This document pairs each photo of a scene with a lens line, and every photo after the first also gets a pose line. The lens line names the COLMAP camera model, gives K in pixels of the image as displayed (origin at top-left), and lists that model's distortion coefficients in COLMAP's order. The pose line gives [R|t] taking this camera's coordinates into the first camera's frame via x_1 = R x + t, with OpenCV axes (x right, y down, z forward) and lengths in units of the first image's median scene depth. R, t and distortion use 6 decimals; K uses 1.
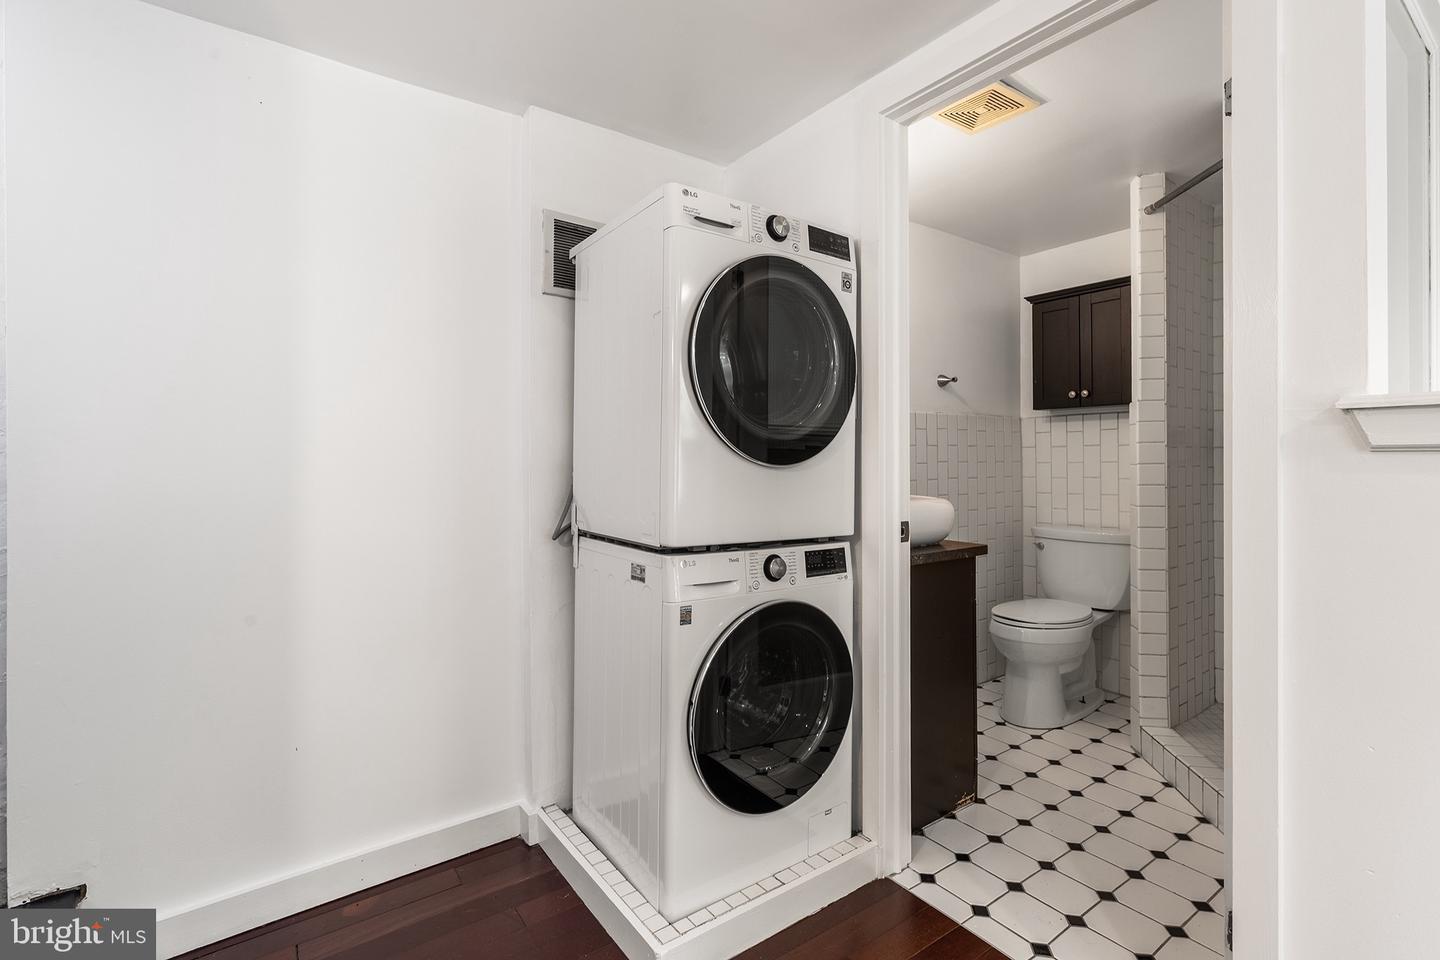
lens RADIAL K [[655.2, 0, 733.9], [0, 655.2, 463.4], [0, 0, 1]] dist [0.004205, -0.000986]
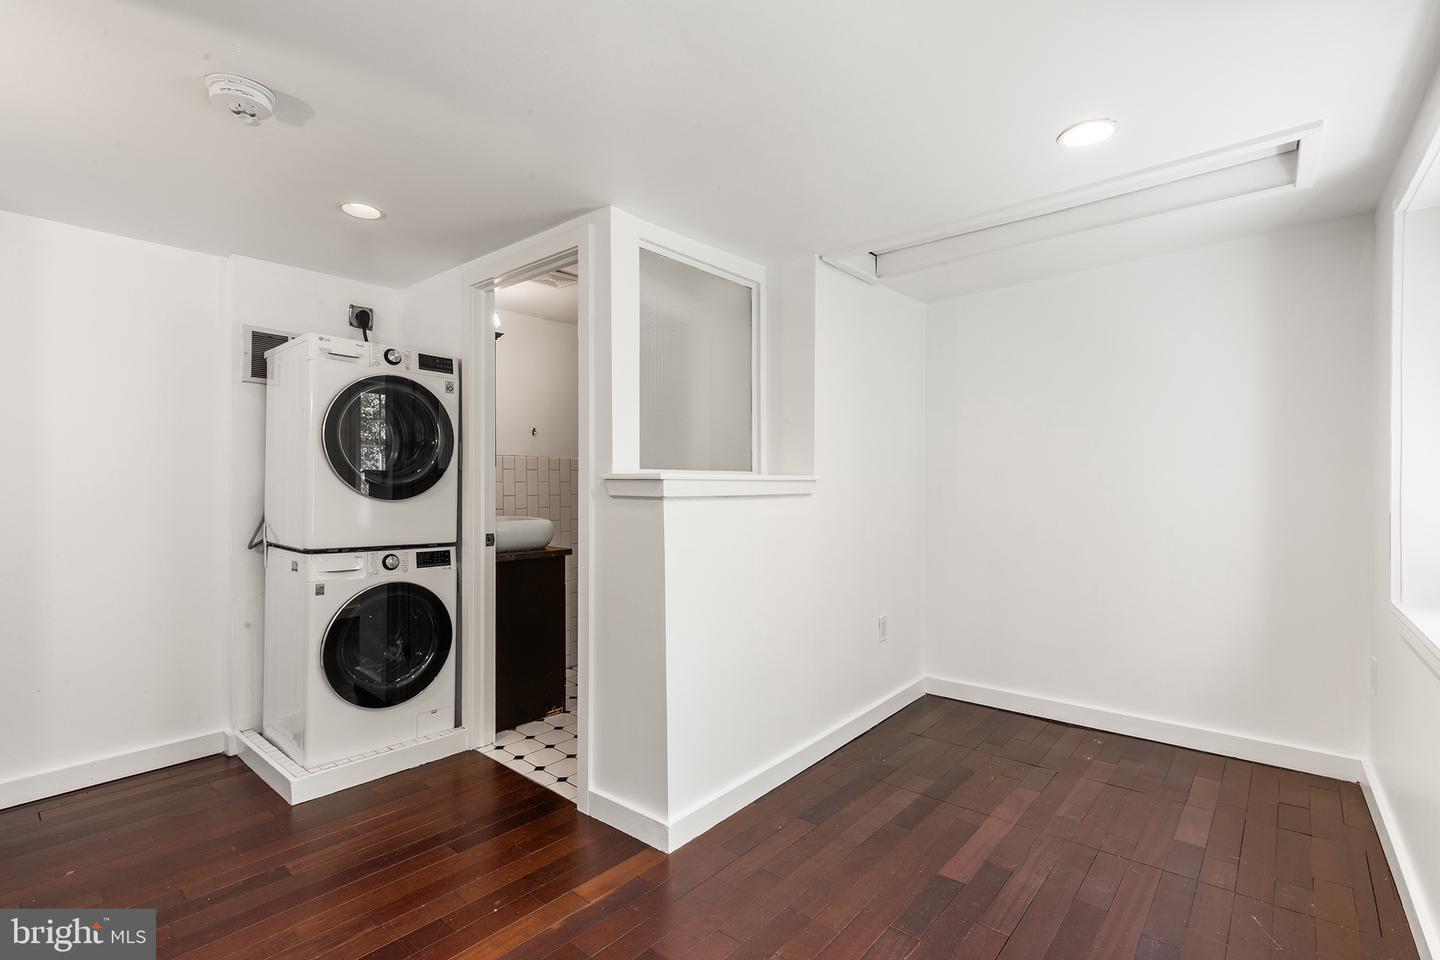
lens RADIAL K [[655.2, 0, 729.4], [0, 655.2, 485.9], [0, 0, 1]] dist [0.004205, -0.000986]
pose [[0.973839, 0.005852, 0.227165, 0.477165], [-0.006816, 0.999971, 0.003456, -0.040792], [-0.227138, -0.004914, 0.973850, -0.742642]]
